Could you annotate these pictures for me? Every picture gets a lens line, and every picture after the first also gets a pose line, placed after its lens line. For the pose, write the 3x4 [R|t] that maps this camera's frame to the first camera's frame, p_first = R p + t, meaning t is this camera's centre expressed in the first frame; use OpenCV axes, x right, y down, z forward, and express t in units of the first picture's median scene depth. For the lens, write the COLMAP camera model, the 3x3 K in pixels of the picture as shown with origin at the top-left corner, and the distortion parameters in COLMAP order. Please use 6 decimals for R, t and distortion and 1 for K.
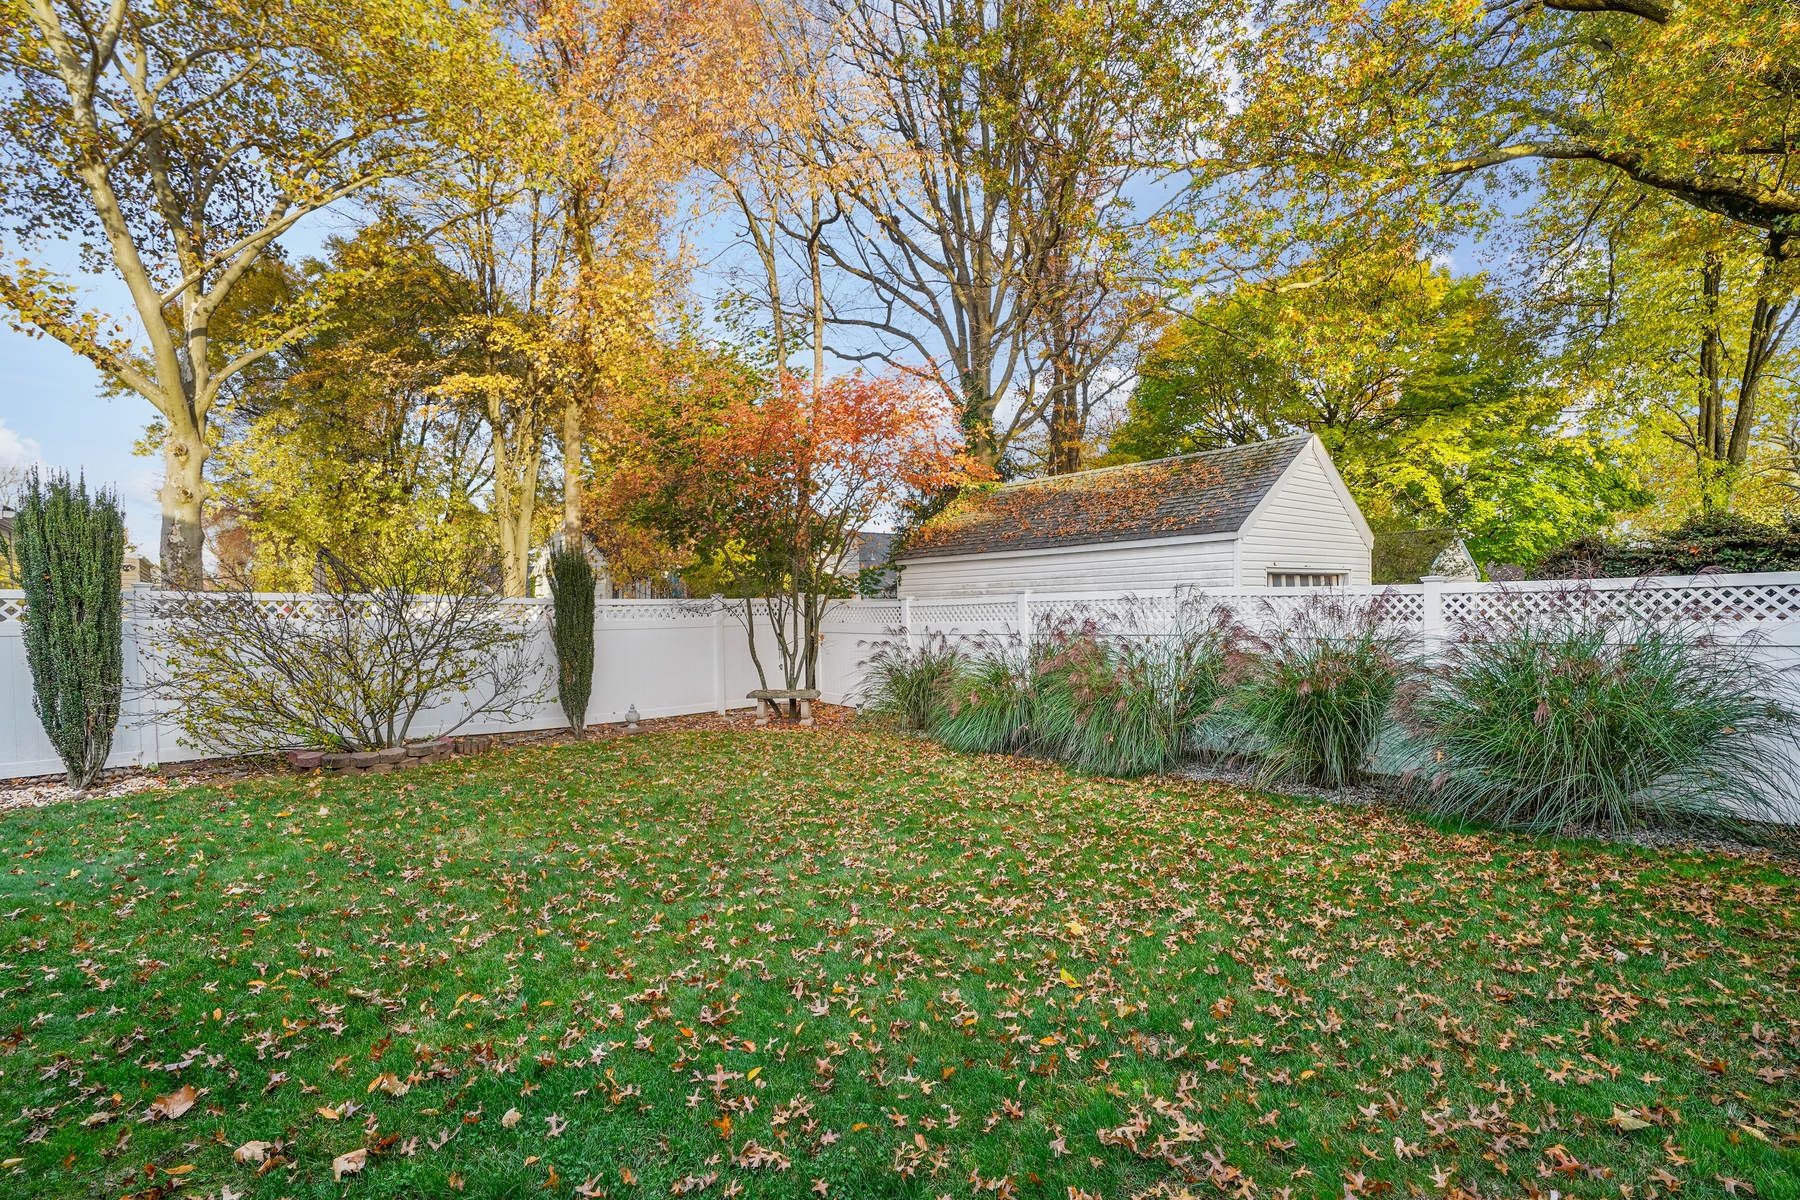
lens RADIAL K [[802.3, 0, 927.2], [0, 802.3, 621.9], [0, 0, 1]] dist [-0.057882, 0.023409]
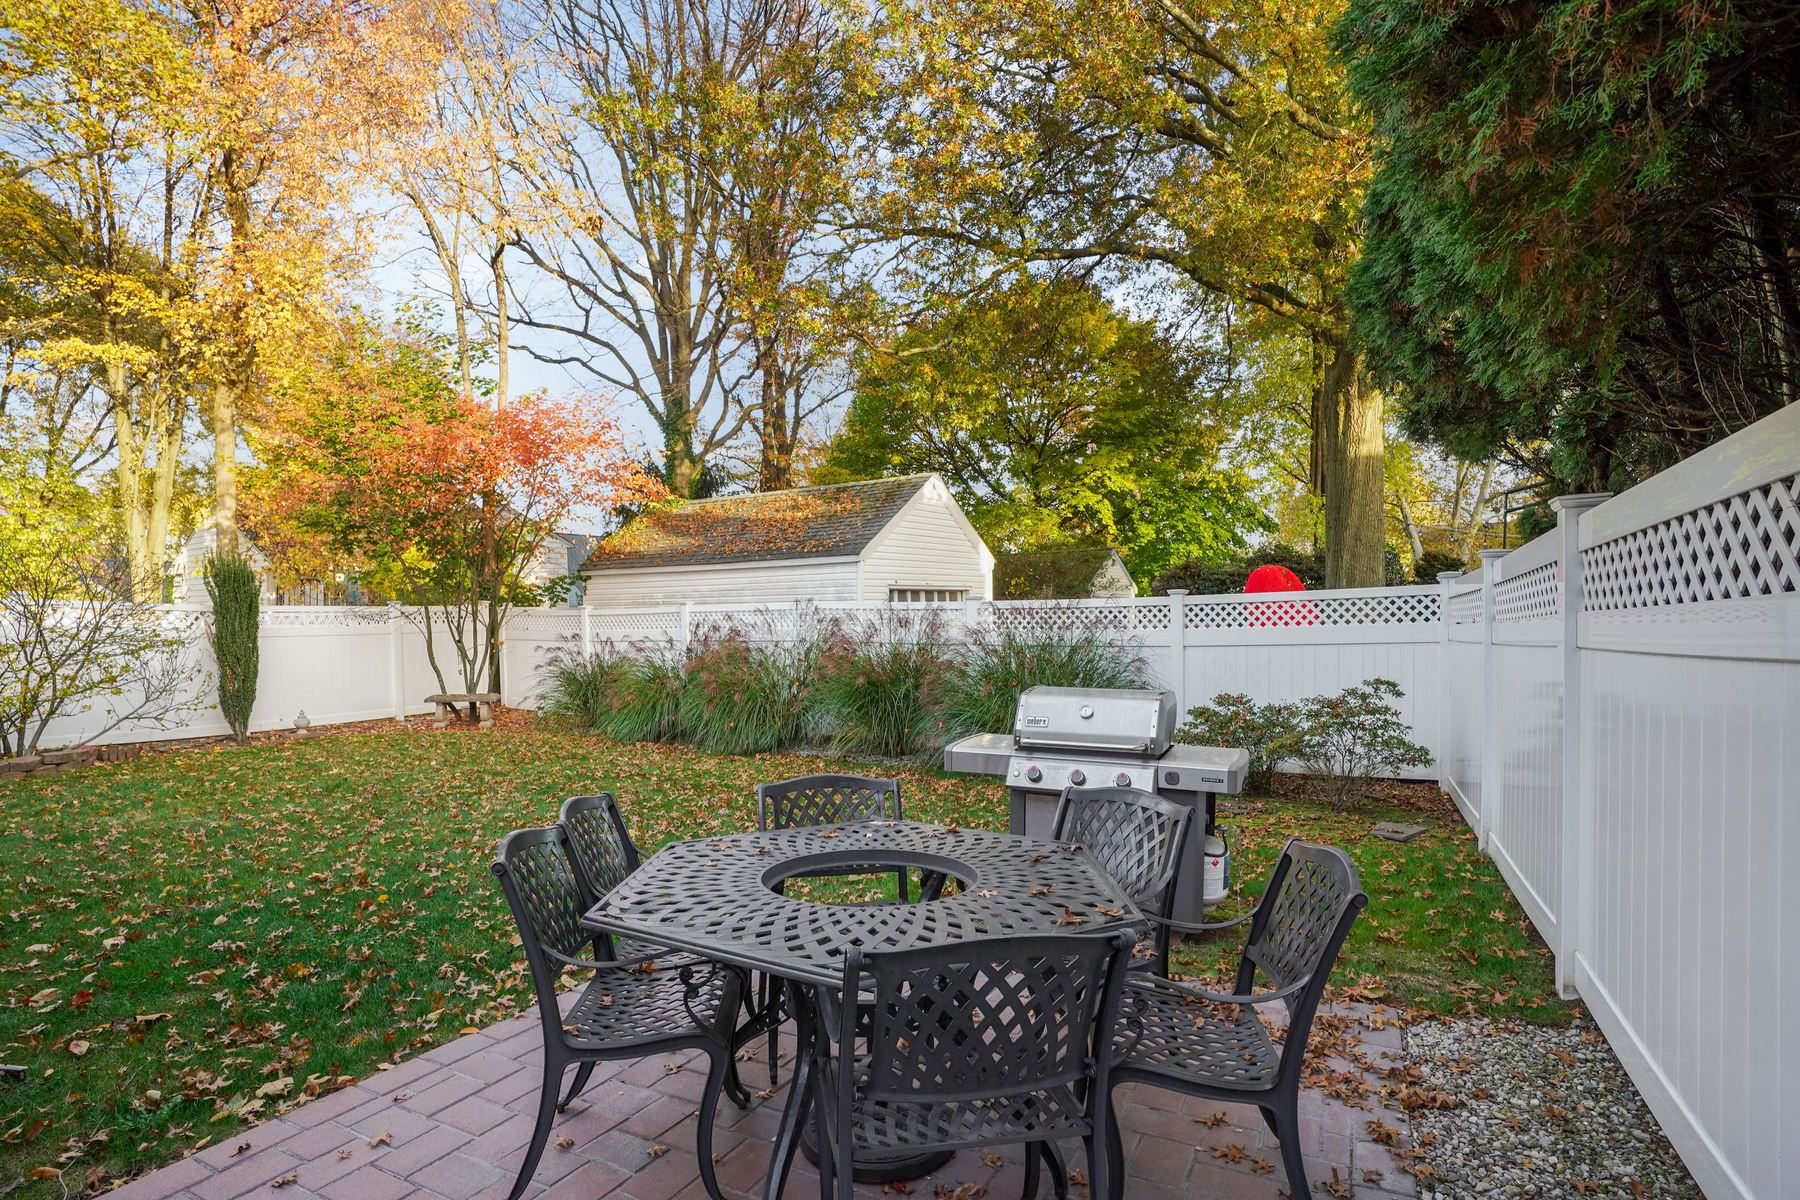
lens RADIAL K [[887.2, 0, 901.5], [0, 887.2, 644.1], [0, 0, 1]] dist [-0.056882, 0.026625]
pose [[0.968940, -0.000732, 0.247297, 0.077239], [-0.002882, 0.999894, 0.014252, 0.001241], [-0.247281, -0.014522, 0.968835, -0.207538]]
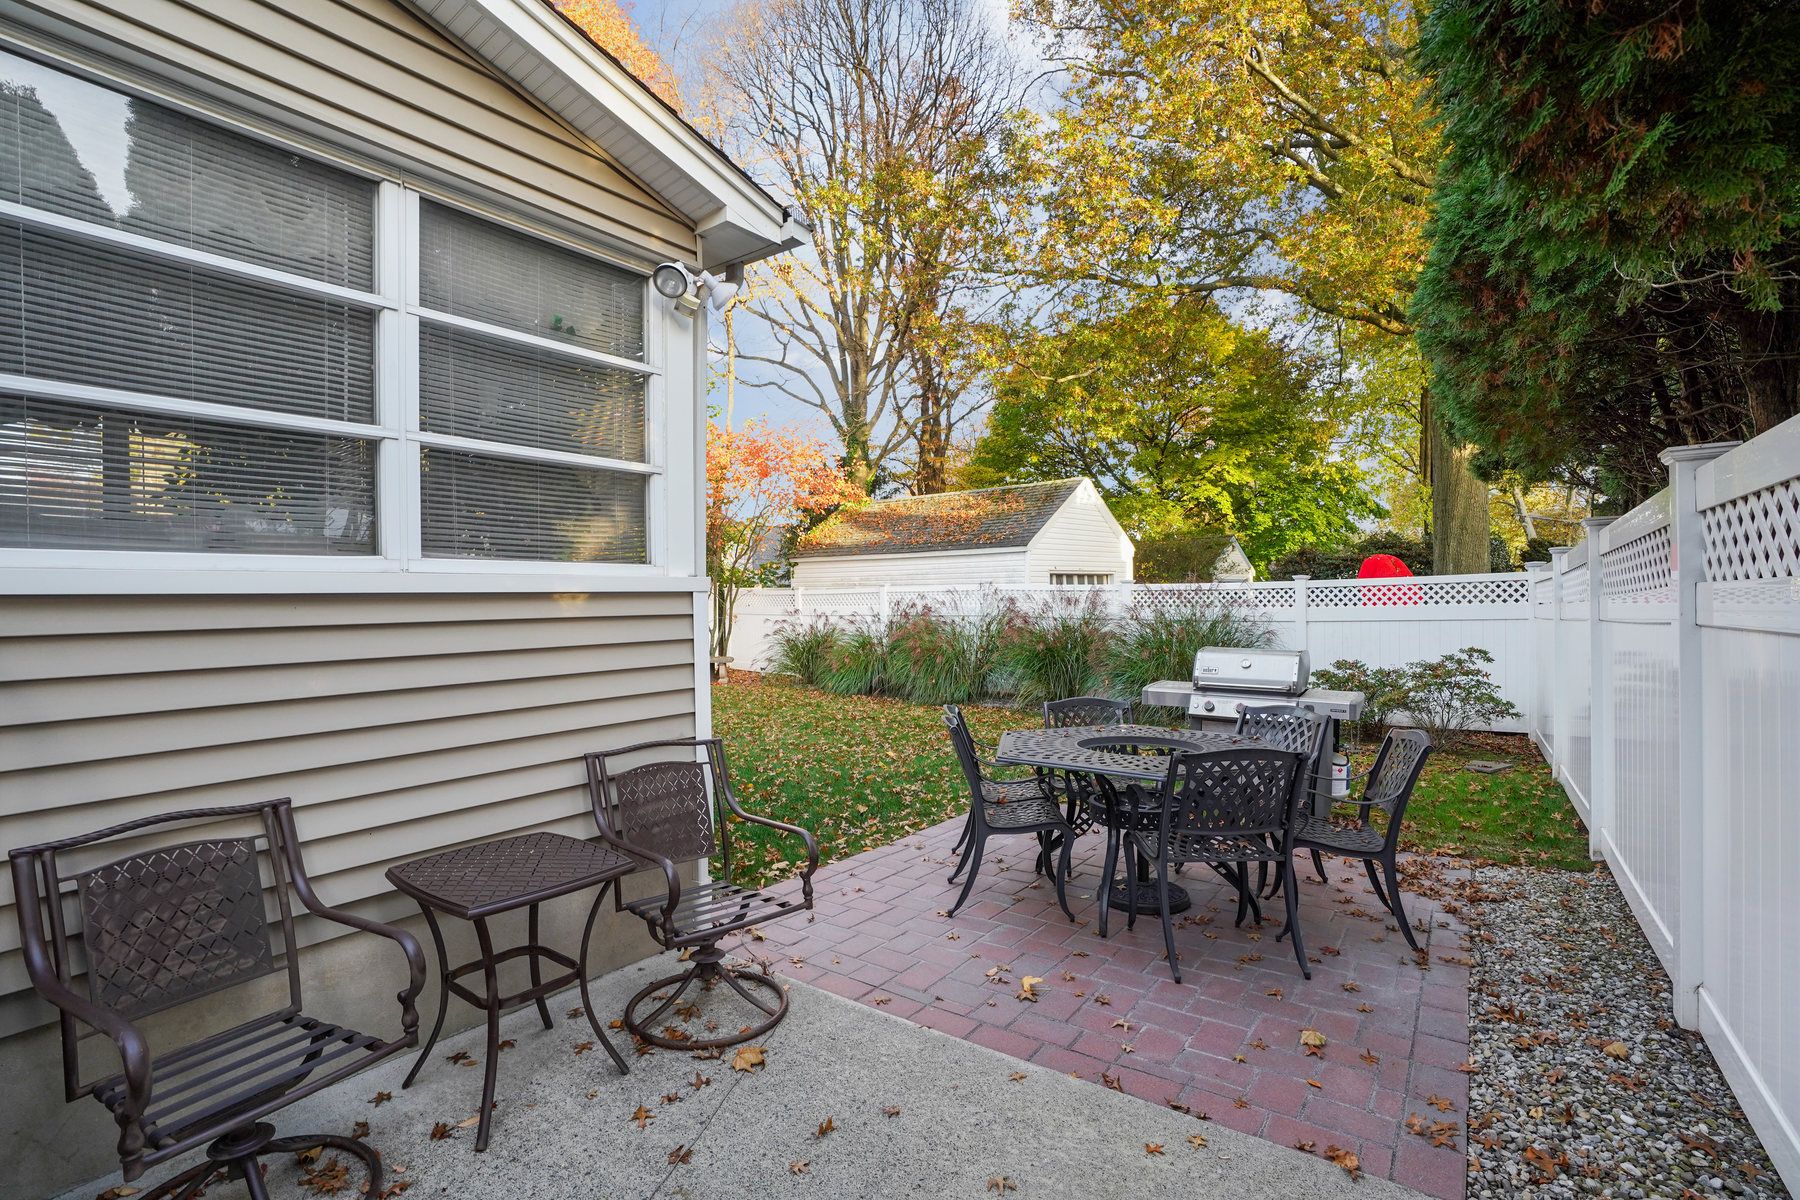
lens RADIAL K [[825.0, 0, 900.0], [0, 825.0, 600.0], [0, 0, 1]] dist [-0.064373, 0.026417]
pose [[0.993995, 0.009026, 0.109050, -0.007066], [-0.007931, 0.999914, -0.010470, 0.002611], [-0.109135, 0.009542, 0.993981, -0.321238]]
